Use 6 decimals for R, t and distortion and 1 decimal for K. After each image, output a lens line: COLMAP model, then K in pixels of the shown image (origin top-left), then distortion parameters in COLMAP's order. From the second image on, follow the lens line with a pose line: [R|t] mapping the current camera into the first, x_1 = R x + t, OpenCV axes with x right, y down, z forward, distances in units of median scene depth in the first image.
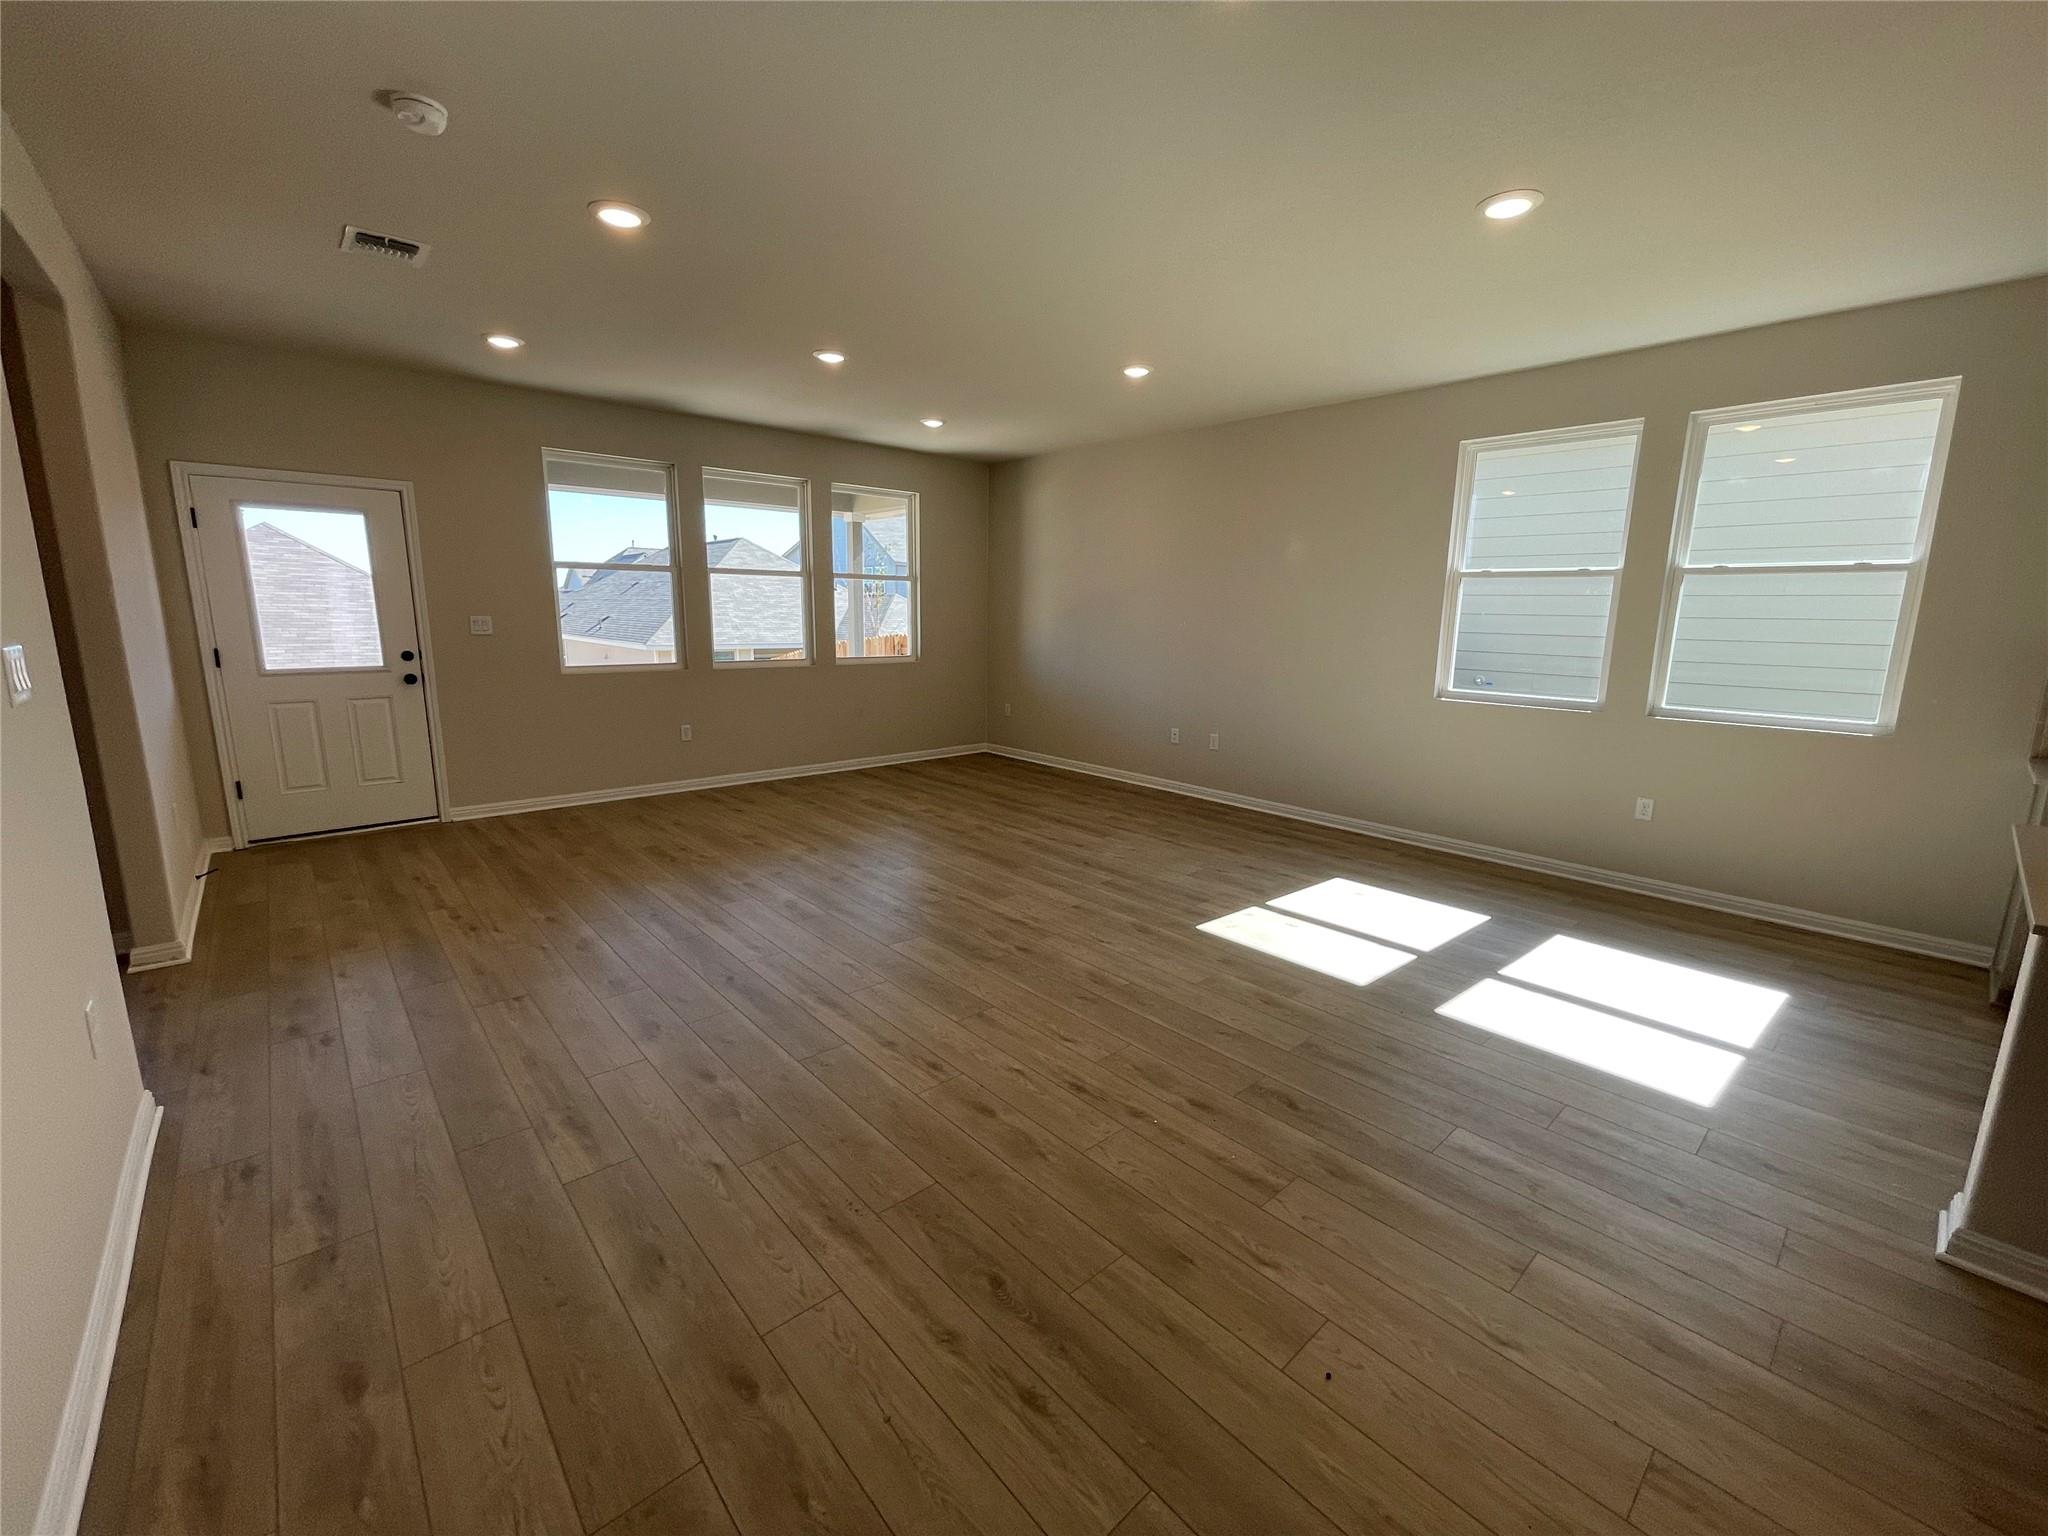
lens RADIAL K [[833.7, 0, 1018.2], [0, 833.7, 759.4], [0, 0, 1]] dist [-0.001163, 0.000205]
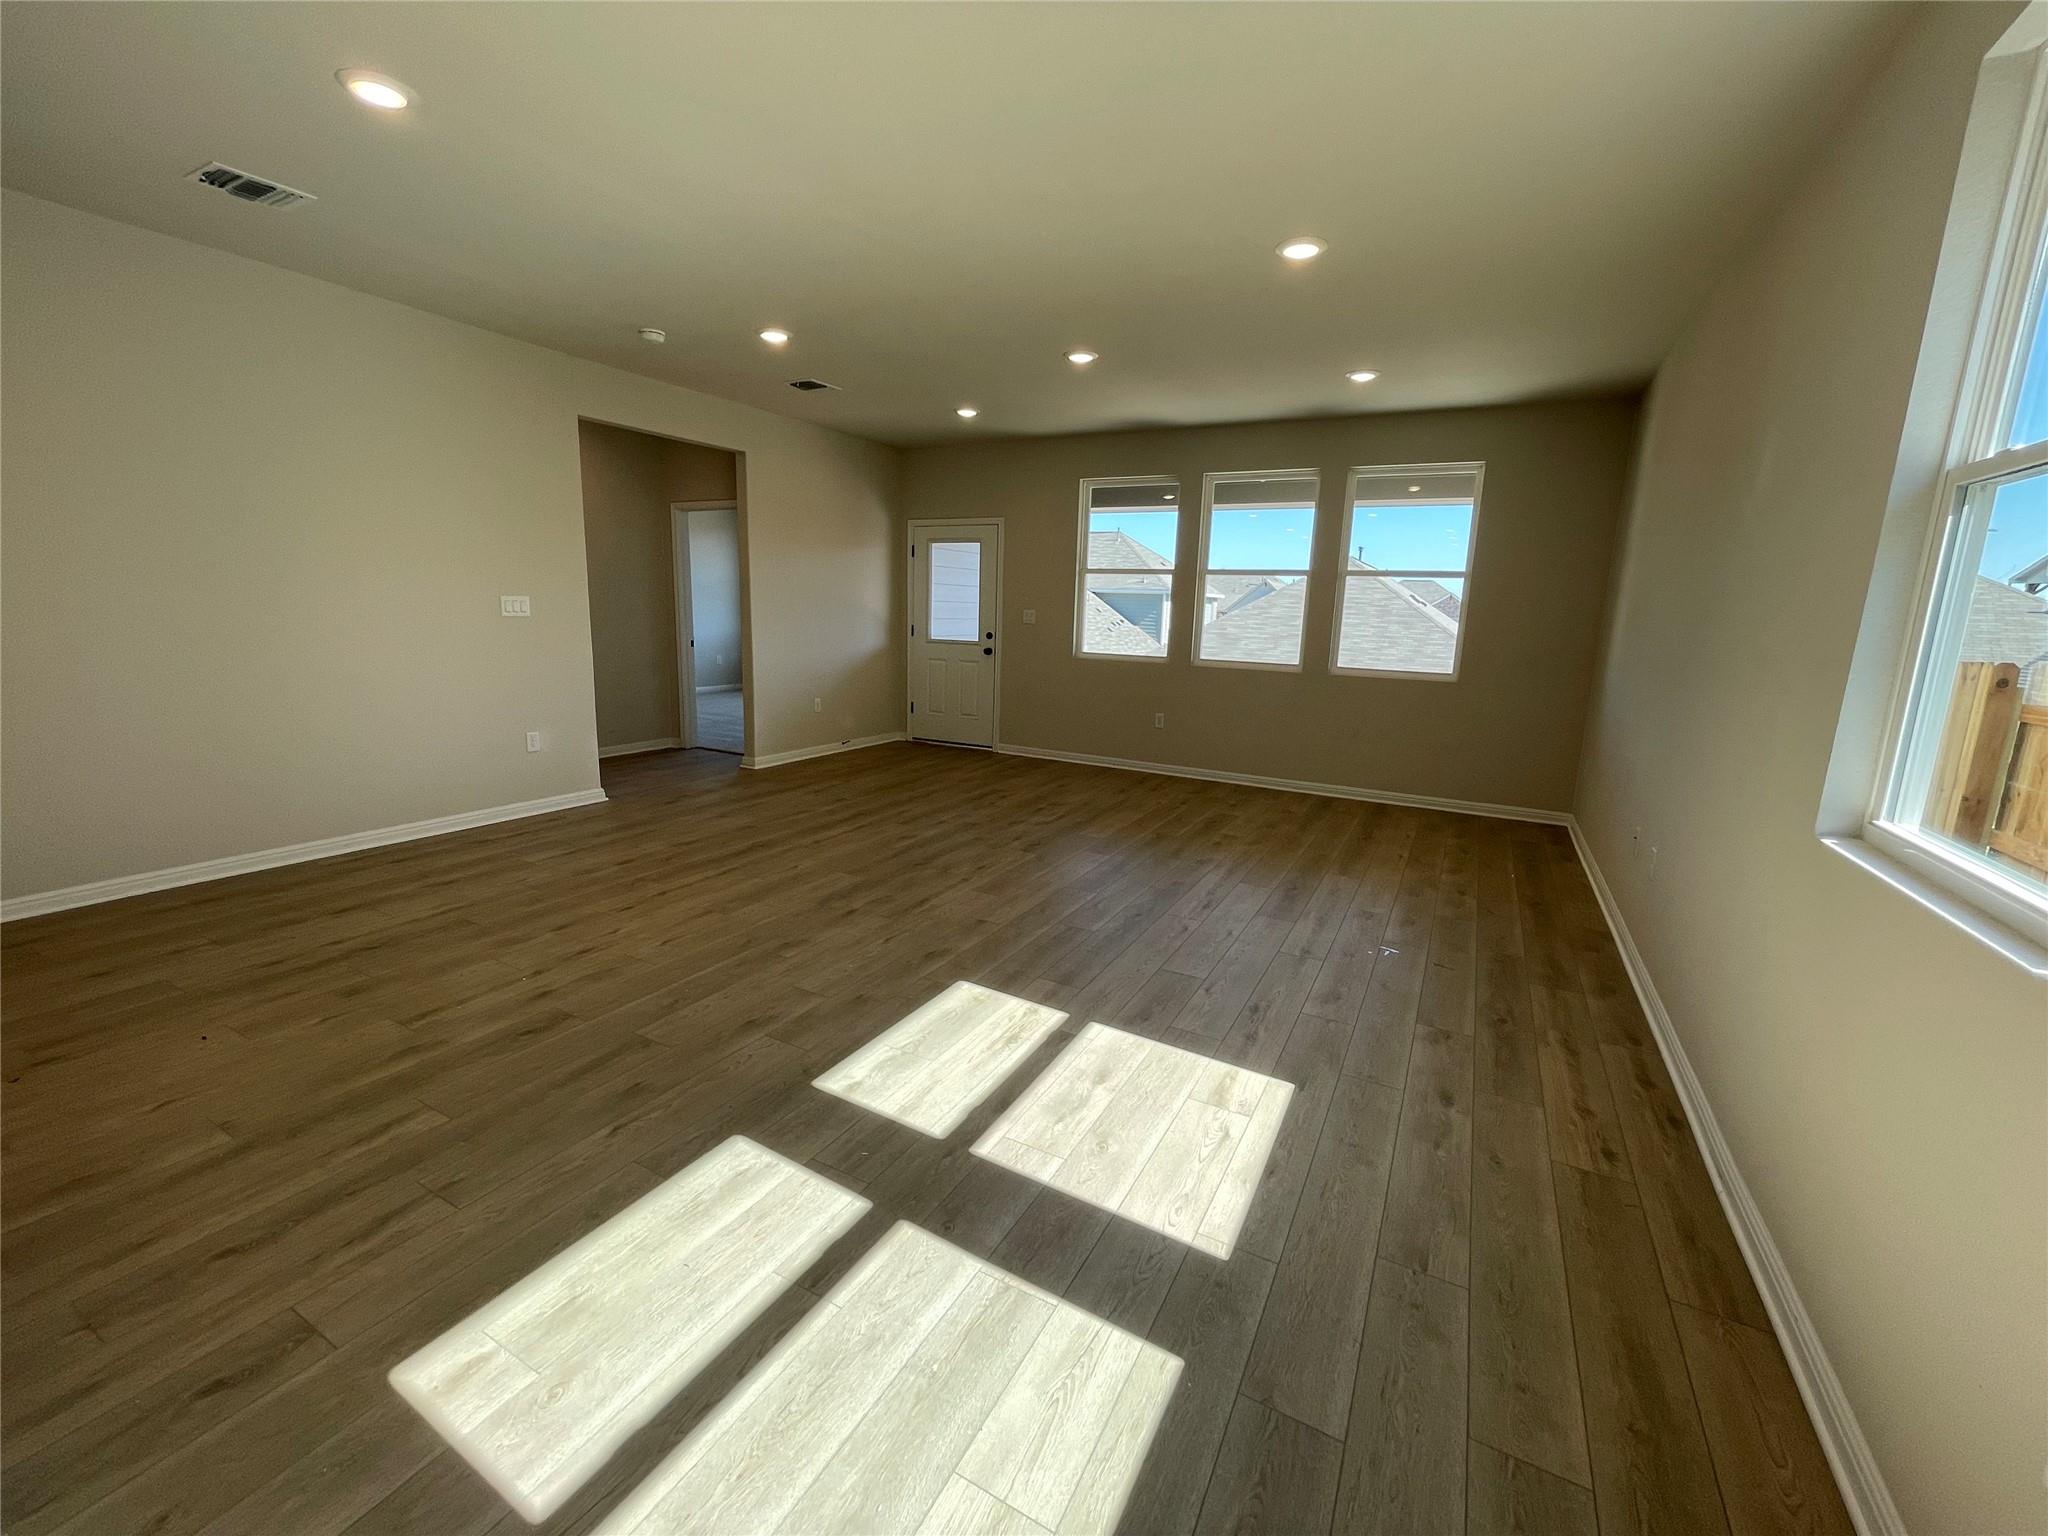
lens RADIAL K [[833.7, 0, 1018.2], [0, 833.7, 759.4], [0, 0, 1]] dist [-0.001163, 0.000205]
pose [[0.336467, 0.166691, -0.926825, 0.854027], [-0.193453, 0.975453, 0.105207, -0.092091], [0.921610, 0.143898, 0.360455, 0.665287]]
